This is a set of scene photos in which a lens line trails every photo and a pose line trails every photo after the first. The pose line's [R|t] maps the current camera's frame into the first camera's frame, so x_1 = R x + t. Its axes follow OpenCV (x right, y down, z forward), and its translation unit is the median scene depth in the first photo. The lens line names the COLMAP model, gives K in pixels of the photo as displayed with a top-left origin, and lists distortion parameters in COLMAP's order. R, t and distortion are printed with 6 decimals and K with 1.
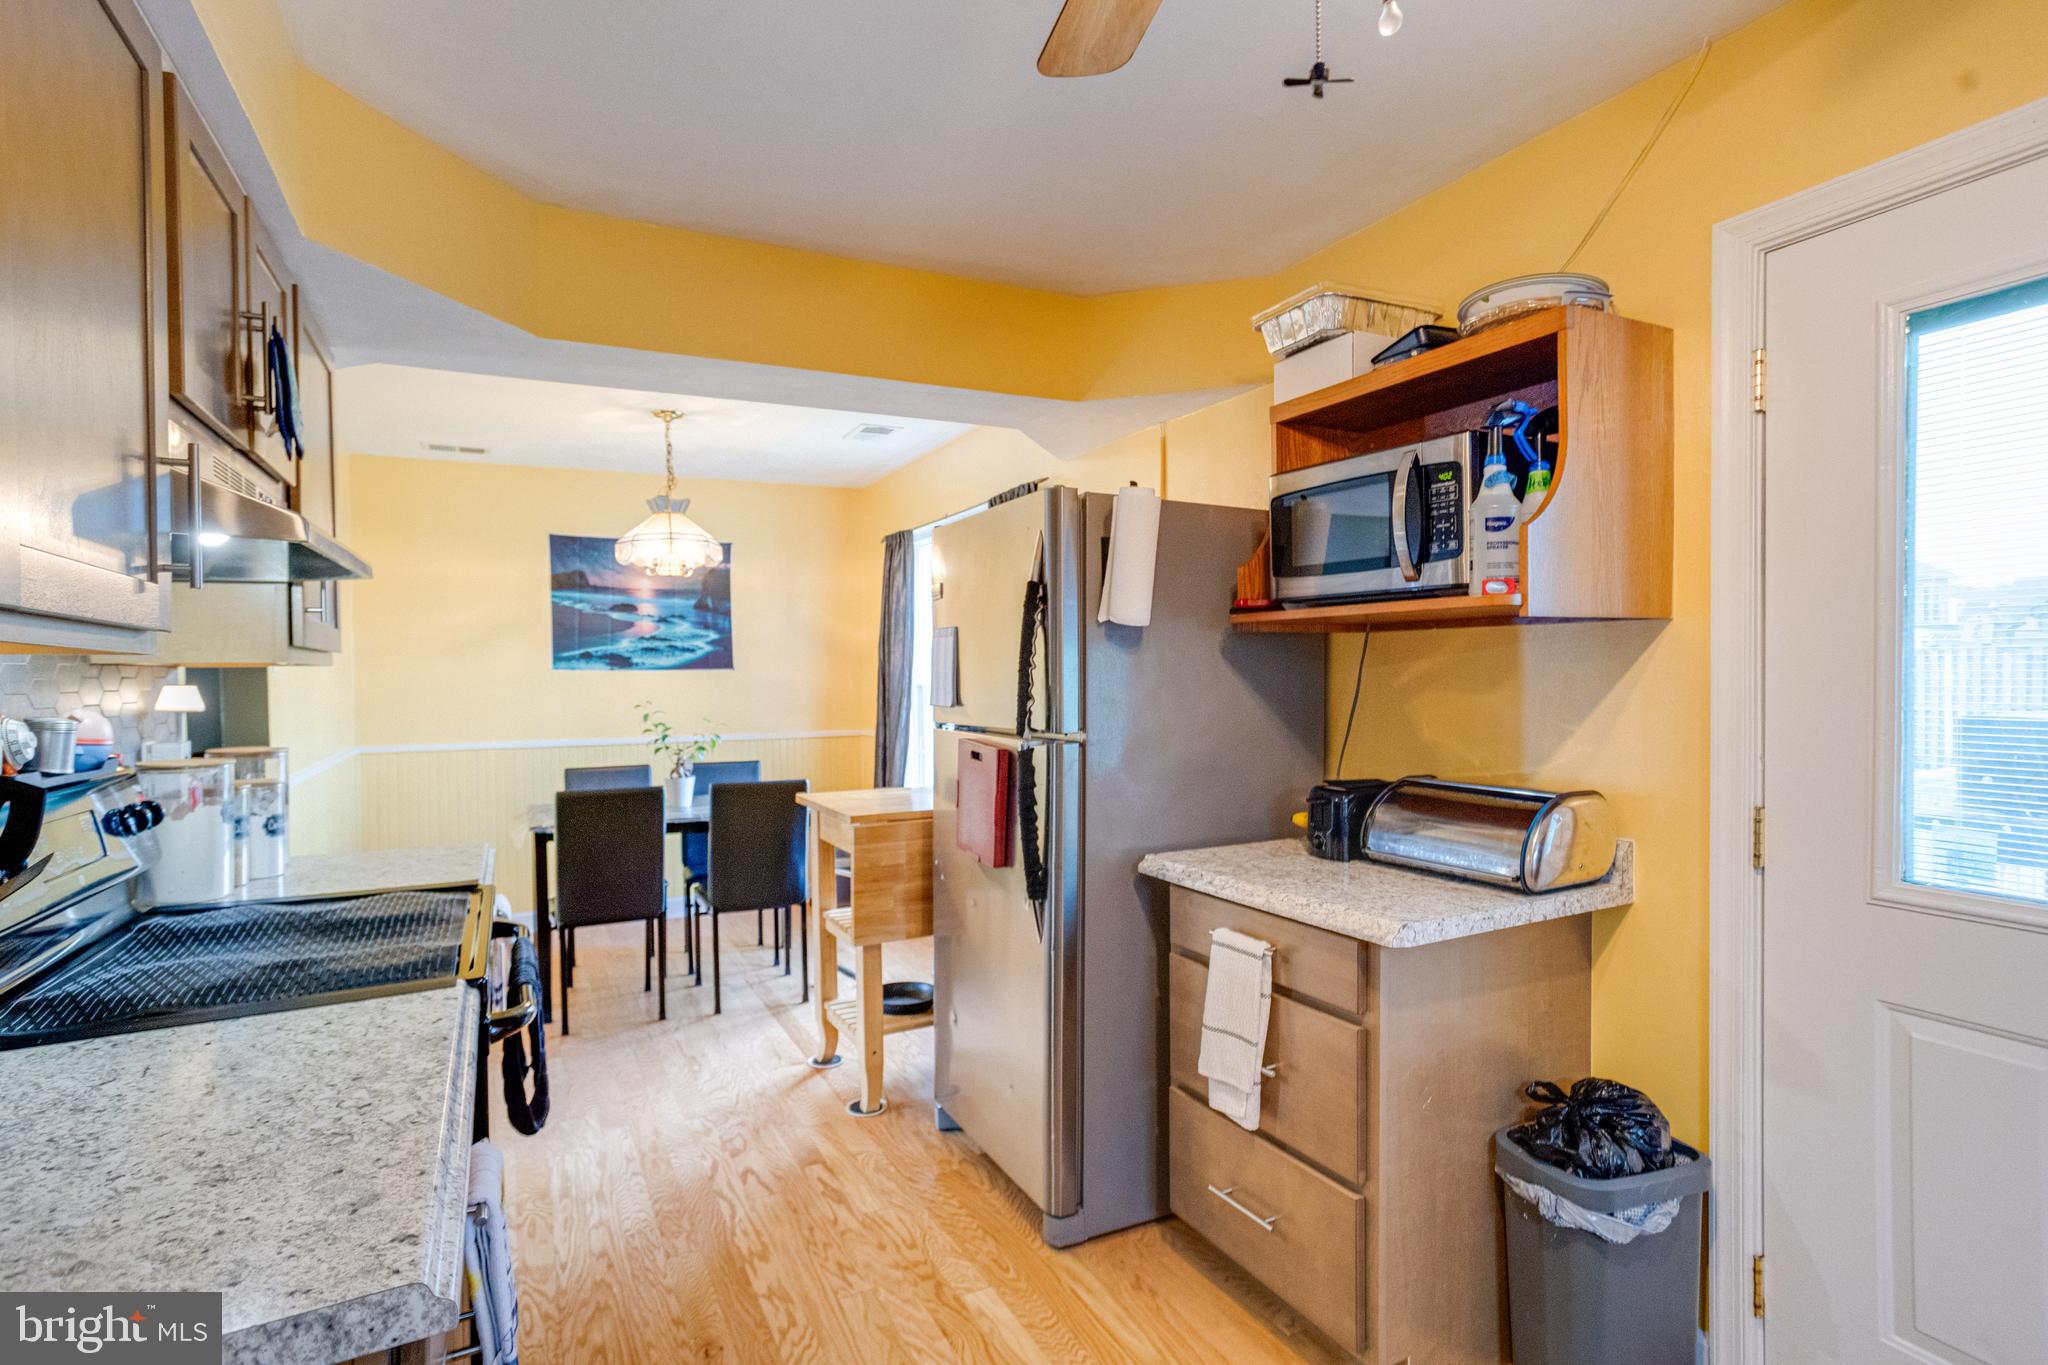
lens RADIAL K [[1049.4, 0, 1024.7], [0, 1049.4, 689.6], [0, 0, 1]] dist [-0.045863, 0.041292]
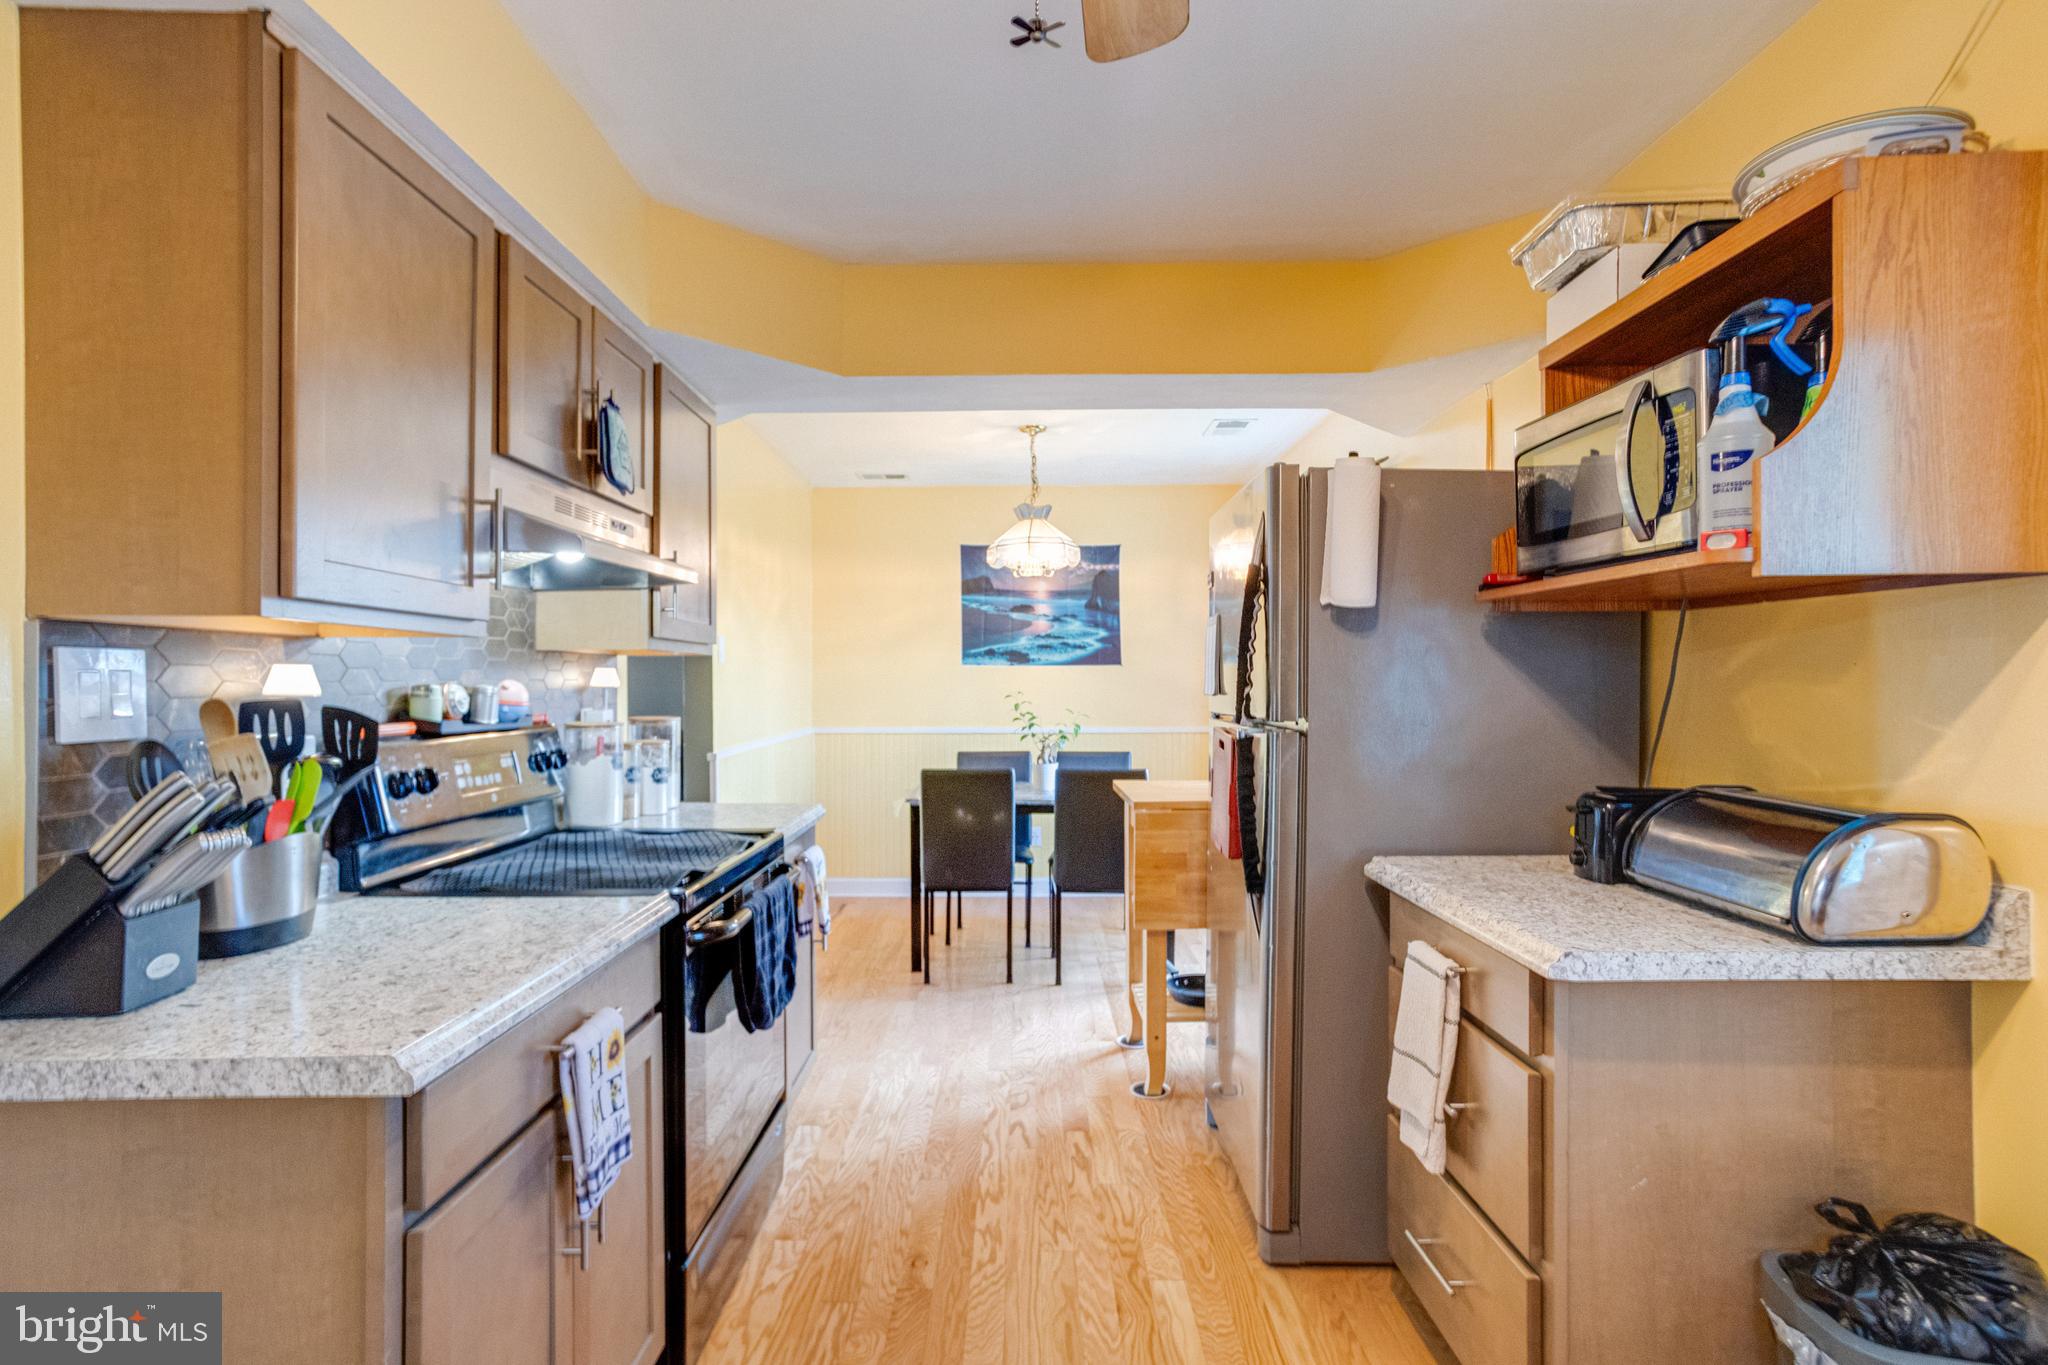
lens RADIAL K [[1058.0, 0, 1024.0], [0, 1058.0, 682.5], [0, 0, 1]] dist [-0.040451, 0.040741]
pose [[0.880655, 0.007644, -0.473696, 0.293224], [-0.013393, 0.999872, -0.008764, 0.018253], [0.473568, 0.014062, 0.880645, 0.043119]]
